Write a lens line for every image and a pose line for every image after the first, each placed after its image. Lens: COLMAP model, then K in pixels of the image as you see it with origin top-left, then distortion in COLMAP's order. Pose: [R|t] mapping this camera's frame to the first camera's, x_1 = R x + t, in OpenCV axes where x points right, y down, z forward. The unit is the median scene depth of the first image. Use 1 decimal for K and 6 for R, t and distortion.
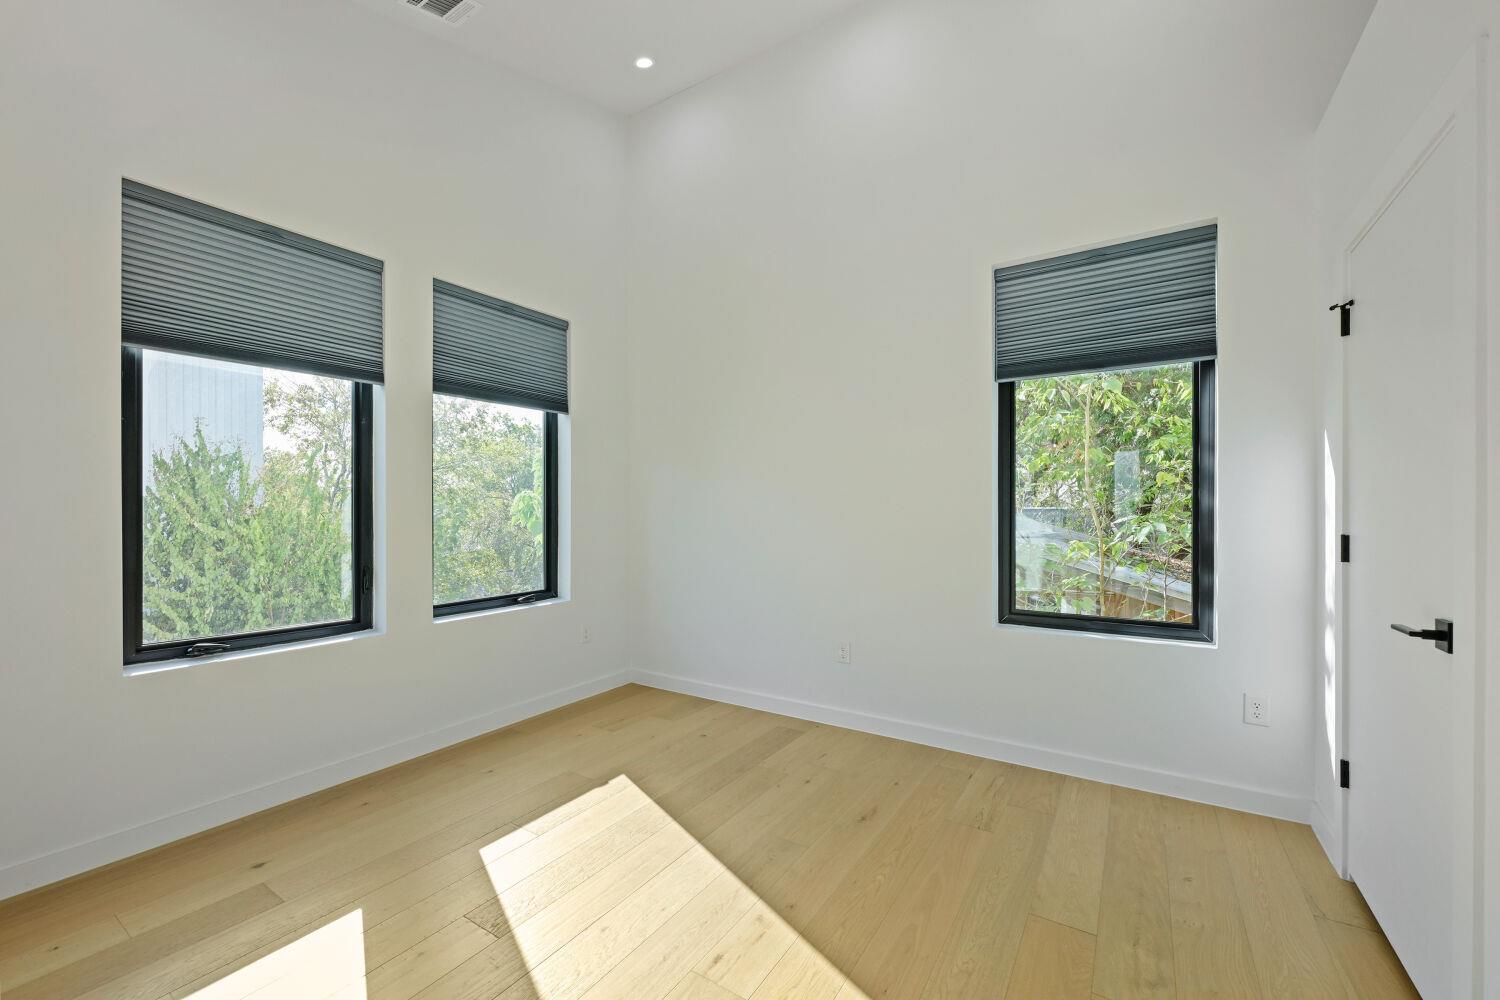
lens RADIAL K [[598.1, 0, 753.7], [0, 598.1, 507.7], [0, 0, 1]] dist [-0.001649, -0.000091]
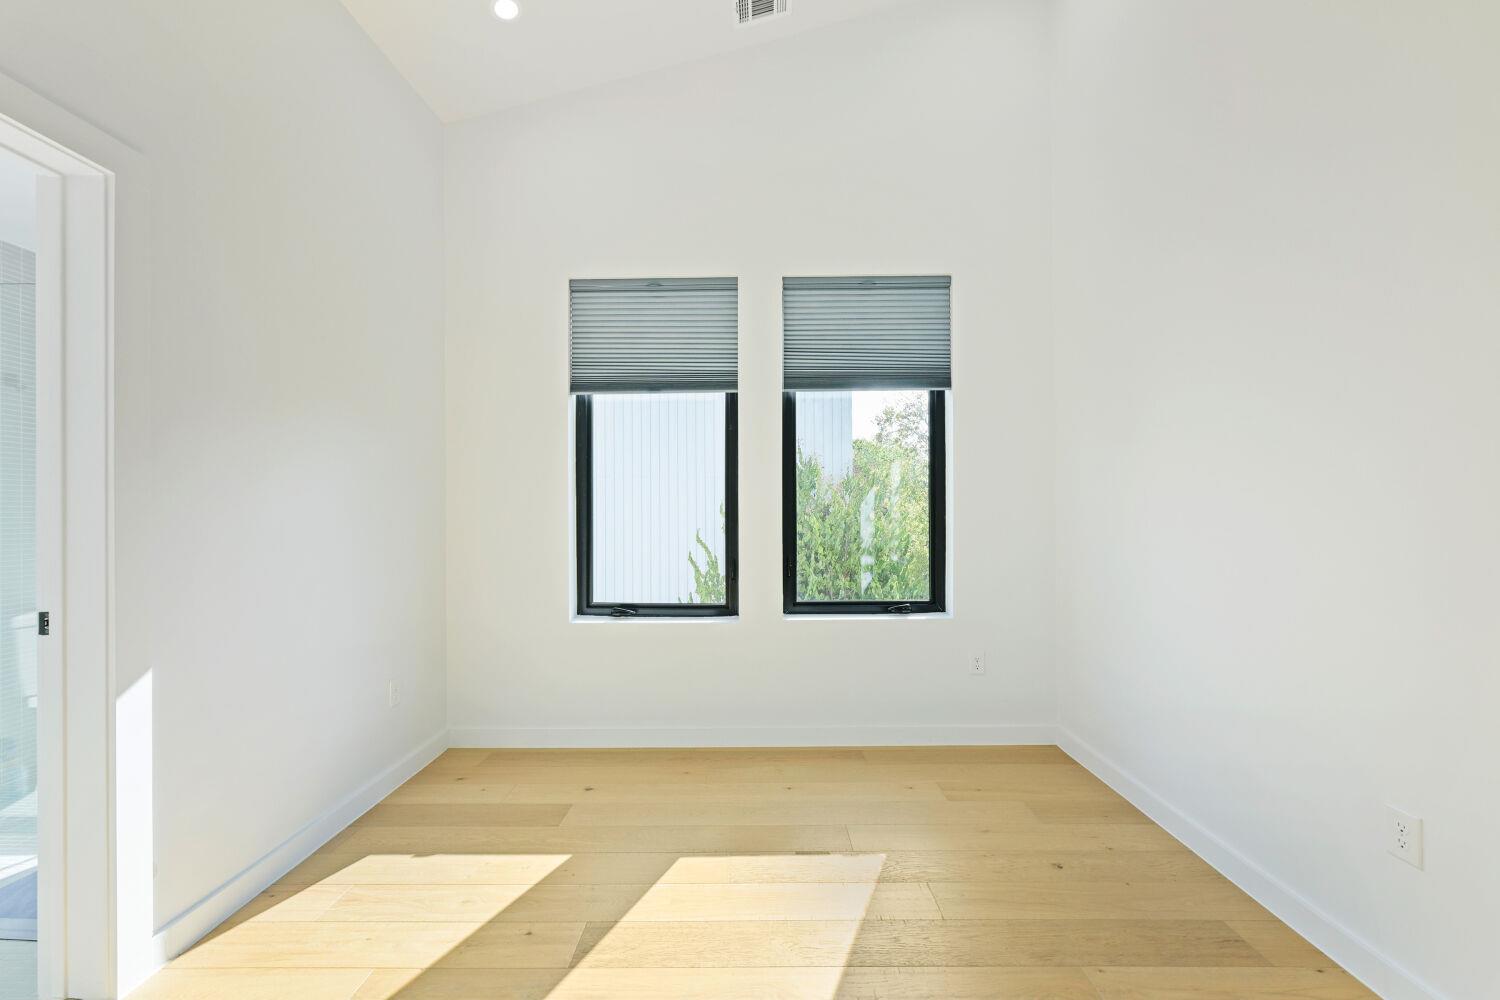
lens RADIAL K [[598.1, 0, 753.7], [0, 598.1, 507.7], [0, 0, 1]] dist [-0.001649, -0.000091]
pose [[0.536905, 0.000095, -0.843643, 0.297425], [0.006228, 0.999972, 0.004077, -0.000281], [0.843620, -0.007443, 0.536889, 0.429277]]
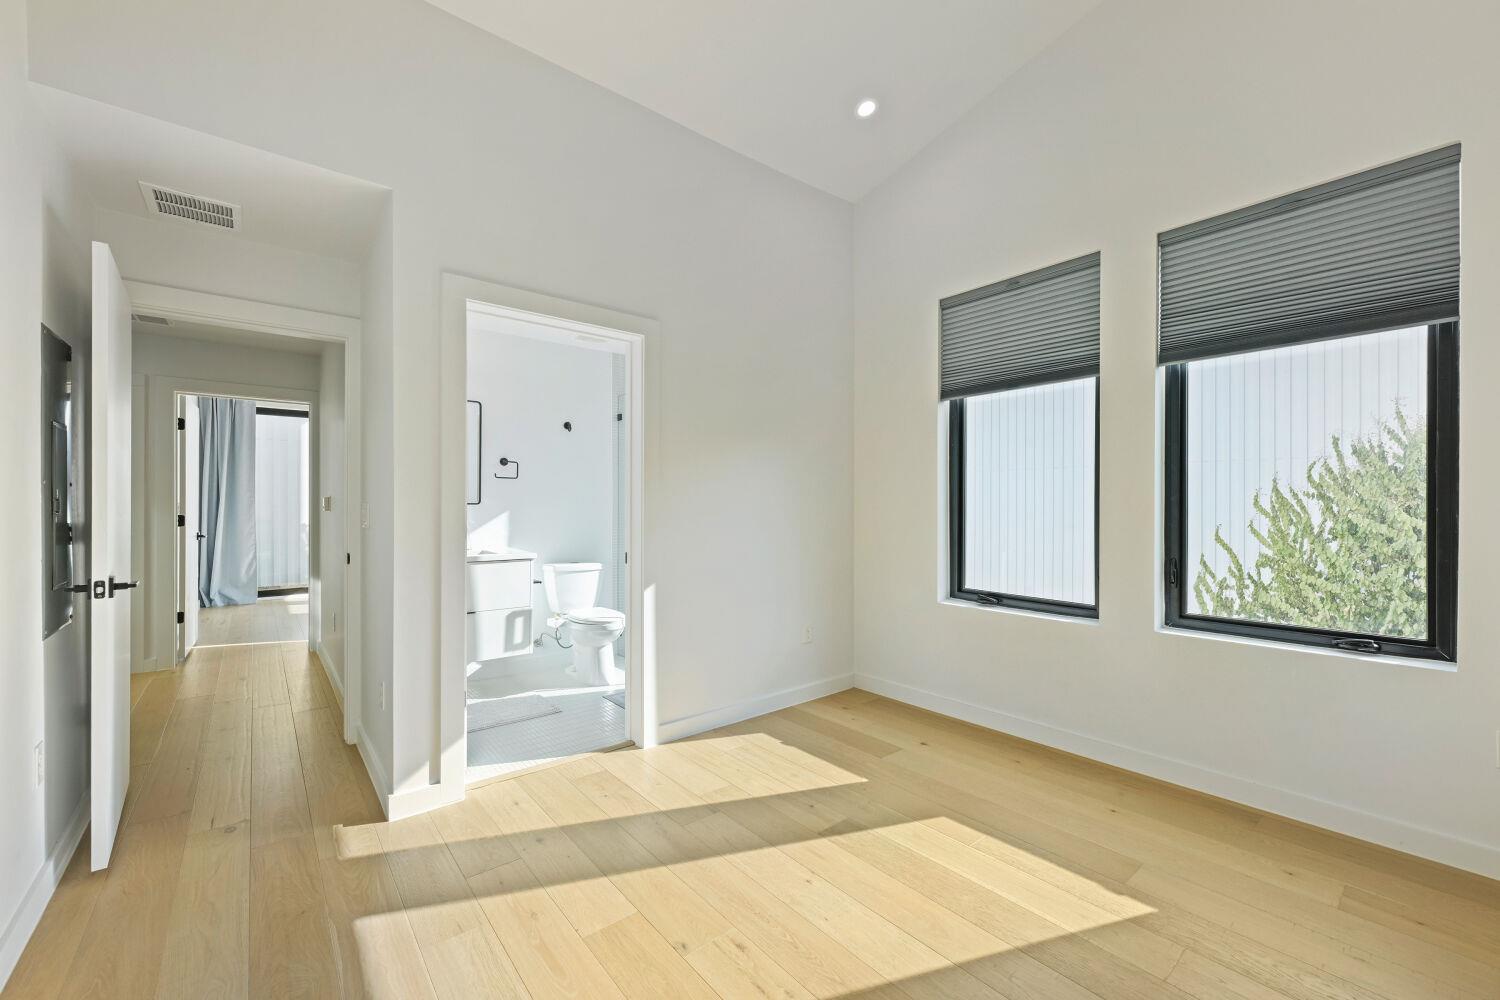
lens RADIAL K [[595.9, 0, 743.4], [0, 595.9, 501.6], [0, 0, 1]] dist [-0.017189, 0.005223]
pose [[-0.309427, 0.001594, -0.950922, 0.484208], [0.007768, 0.999969, -0.000852, 0.000388], [0.950891, -0.007651, -0.309430, 0.716637]]
